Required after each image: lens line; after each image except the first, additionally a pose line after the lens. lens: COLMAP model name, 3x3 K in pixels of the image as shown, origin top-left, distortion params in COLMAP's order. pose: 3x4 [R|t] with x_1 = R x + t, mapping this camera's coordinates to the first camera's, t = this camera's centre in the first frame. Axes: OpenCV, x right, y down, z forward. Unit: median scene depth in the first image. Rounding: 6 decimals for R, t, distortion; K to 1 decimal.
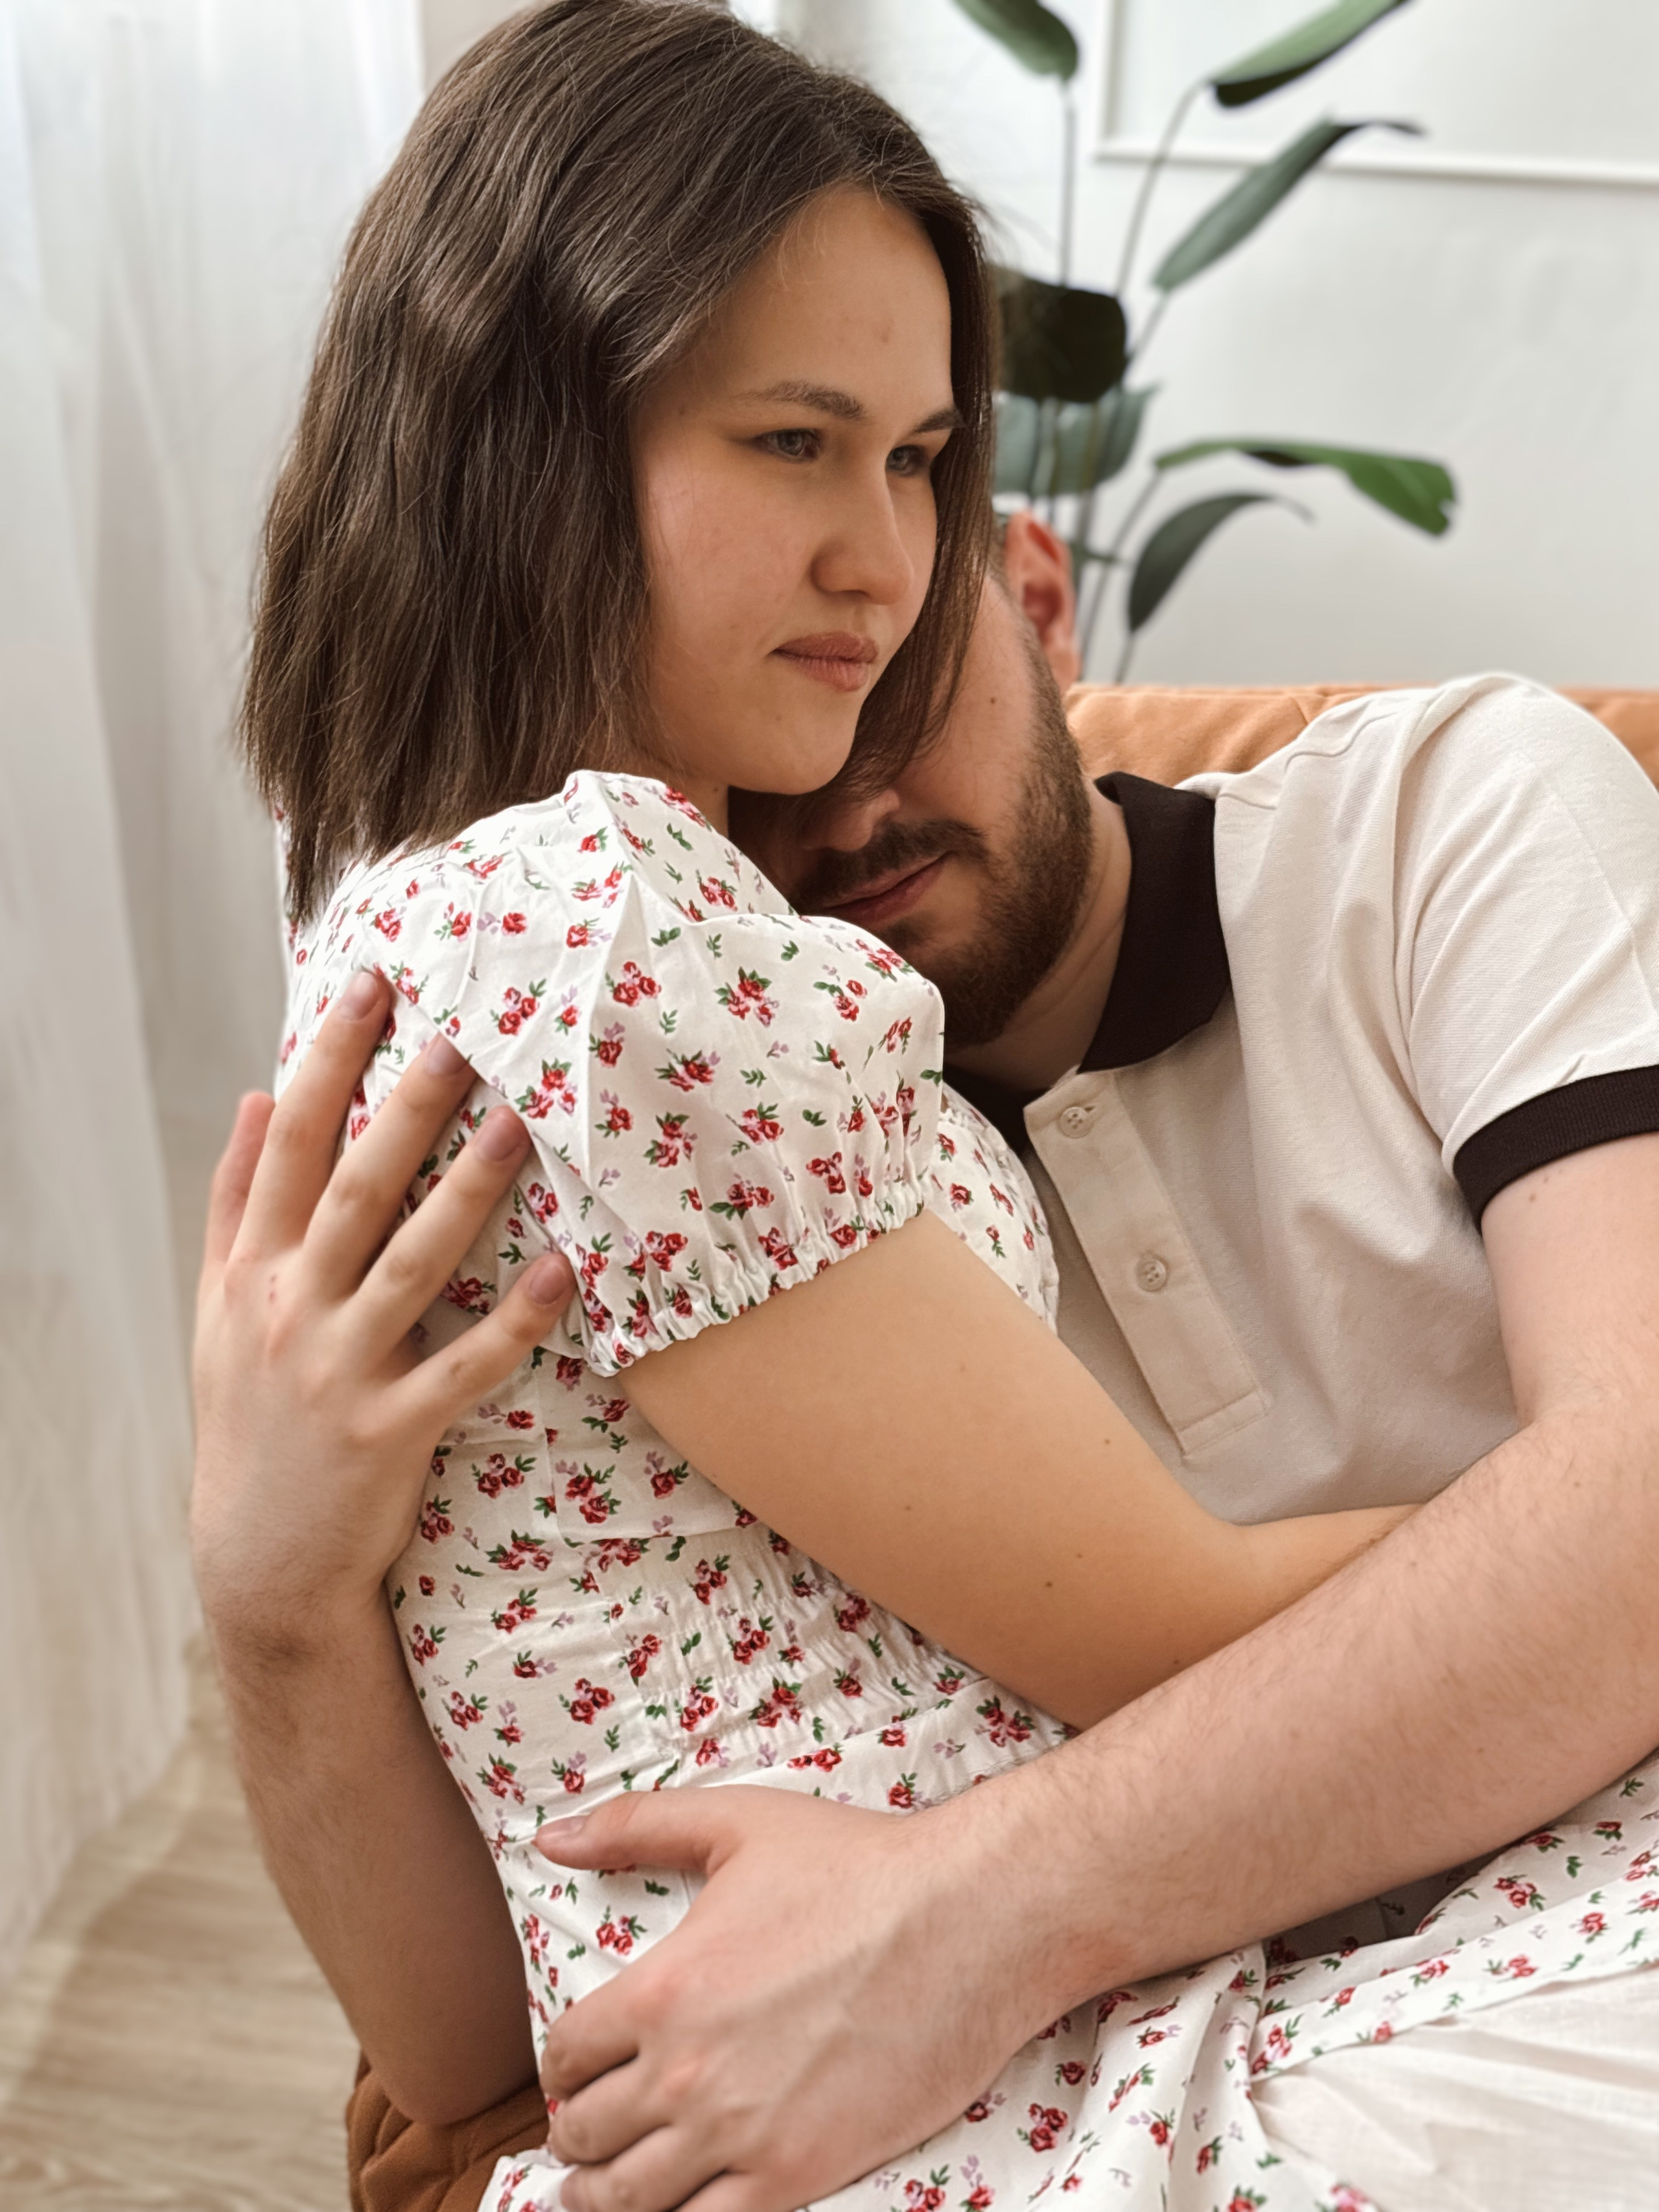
lens RADIAL K [[3004.4, 0, 829.5], [0, 3004.4, 1106.0], [0, 0, 1]] dist [-0.027327, 0.008494]
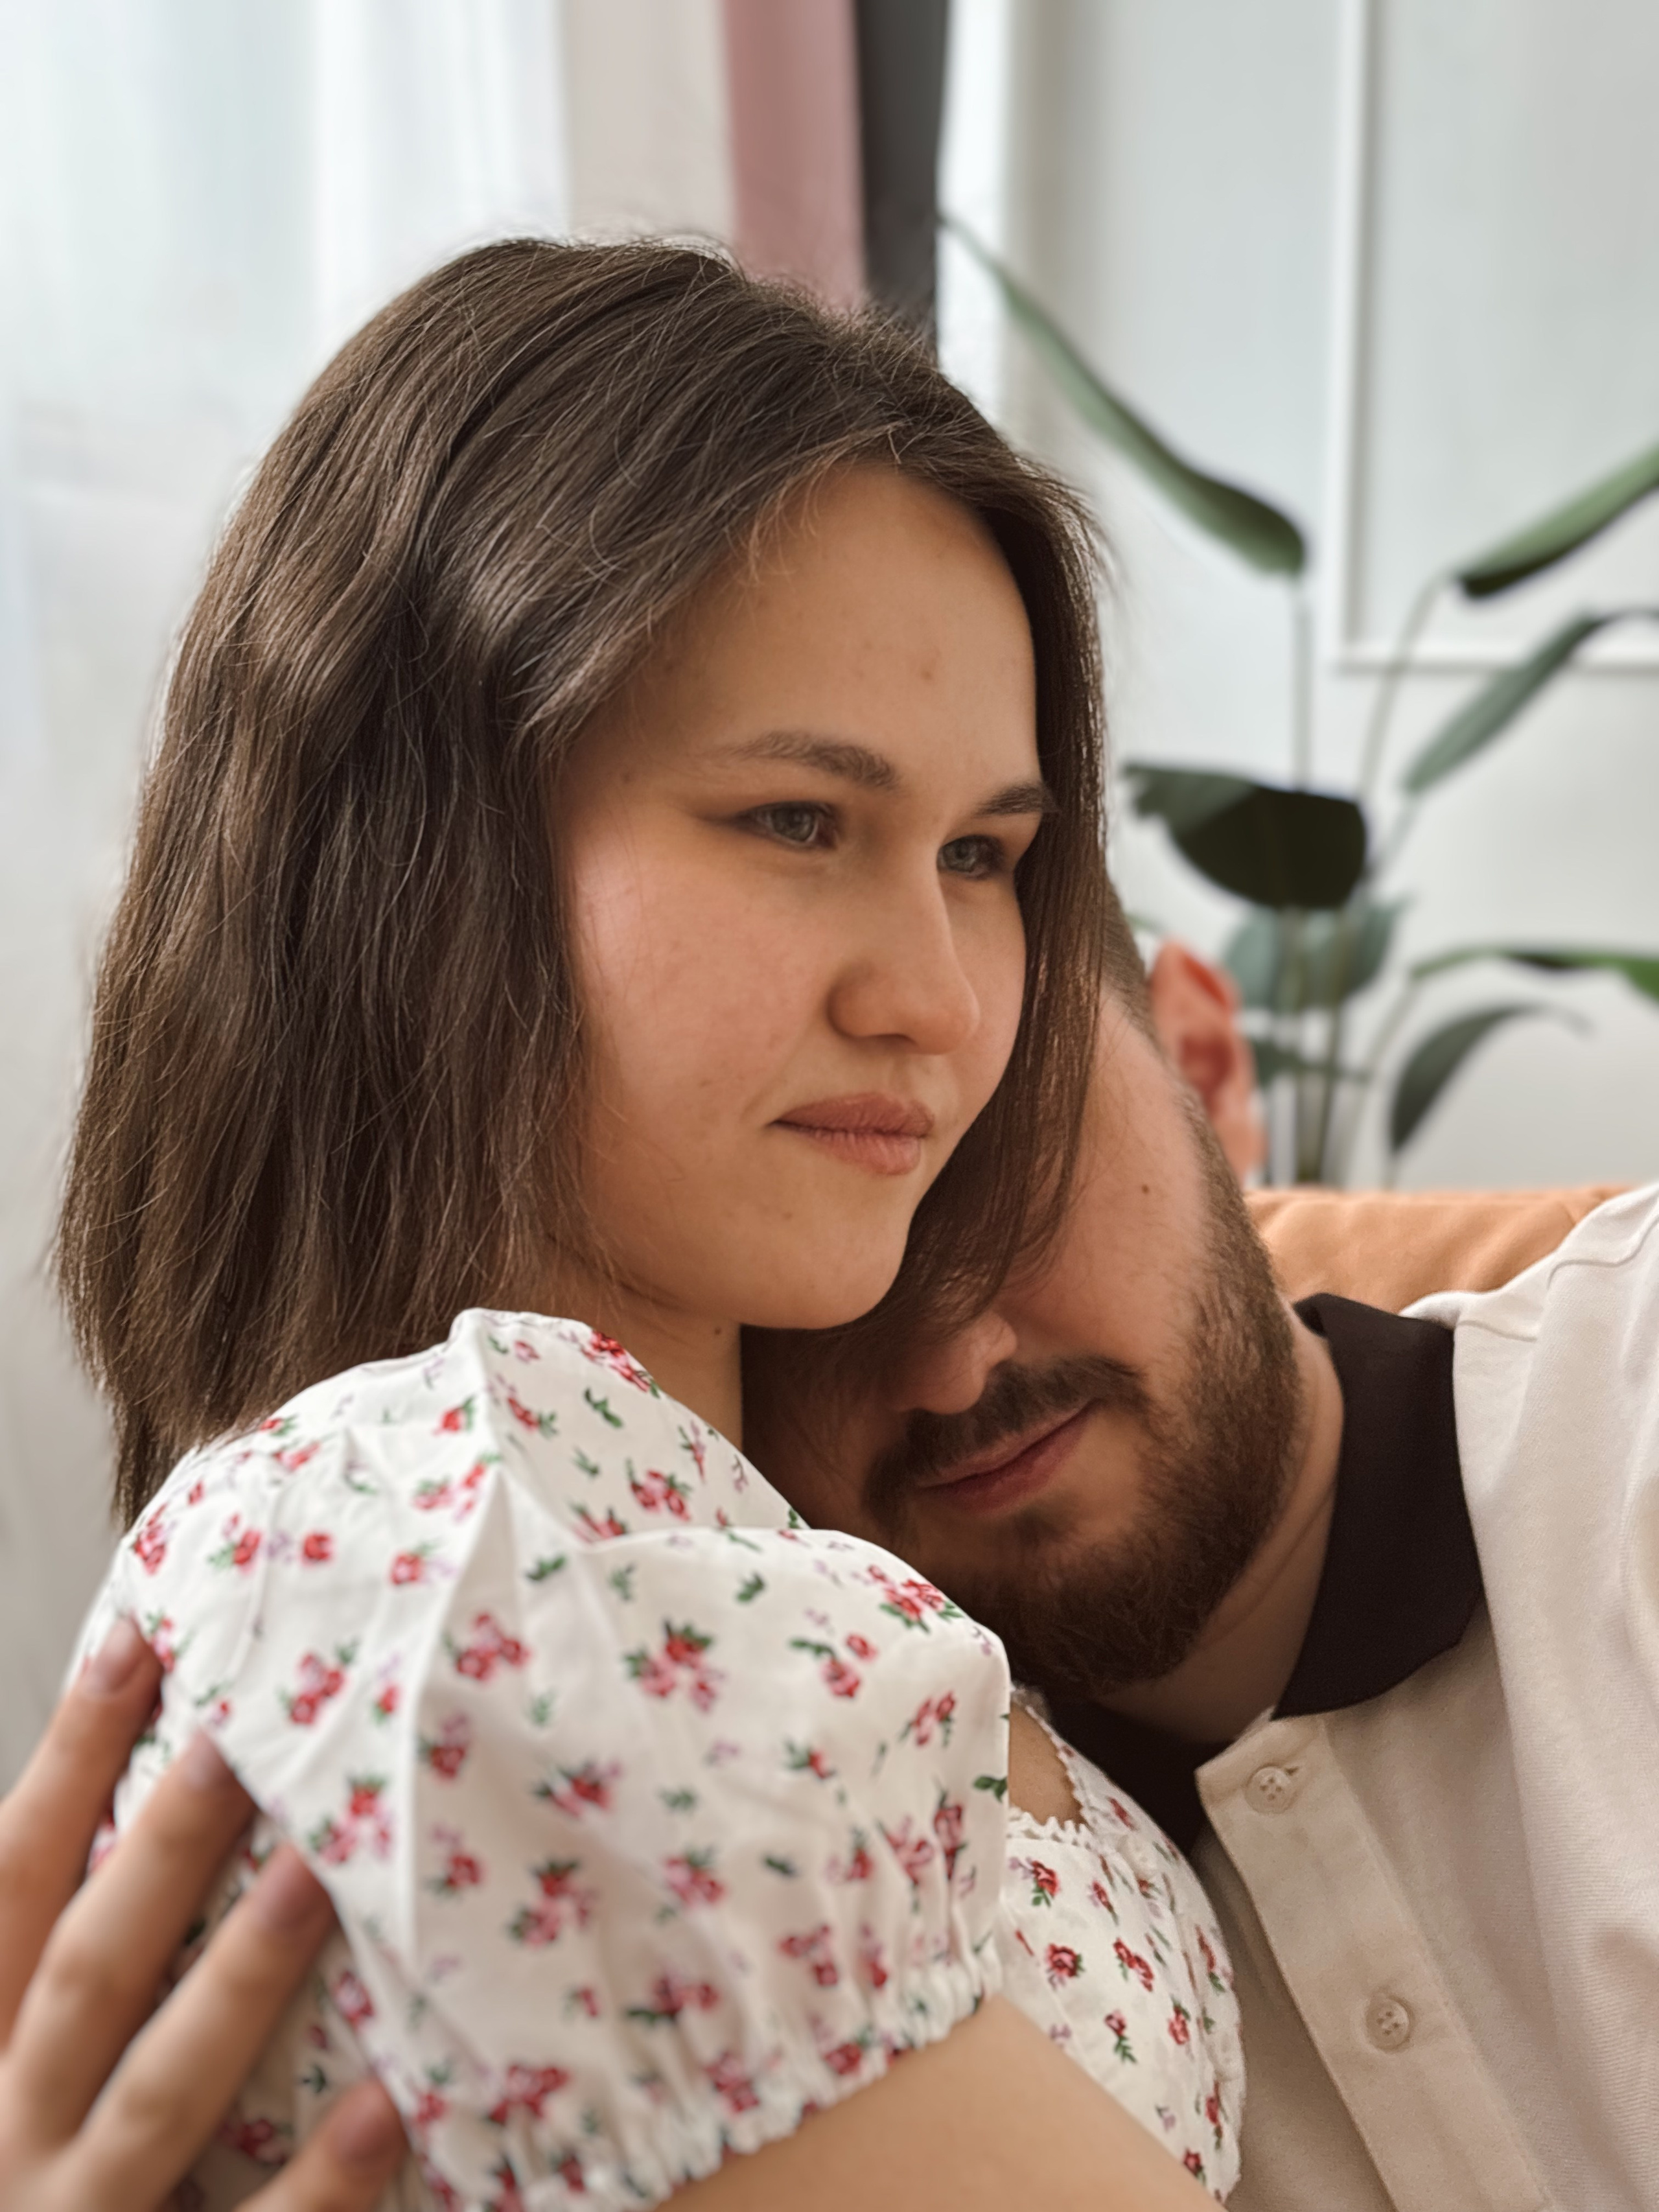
lens RADIAL K [[3004.4, 0, 829.5], [0, 3004.4, 1106.0], [0, 0, 1]] dist [-0.027327, 0.008494]
pose [[0.995581, -0.022729, -0.091119, 0.060691], [0.006514, 0.984647, -0.174438, -0.040200], [0.093685, 0.173073, 0.980443, 0.362435]]
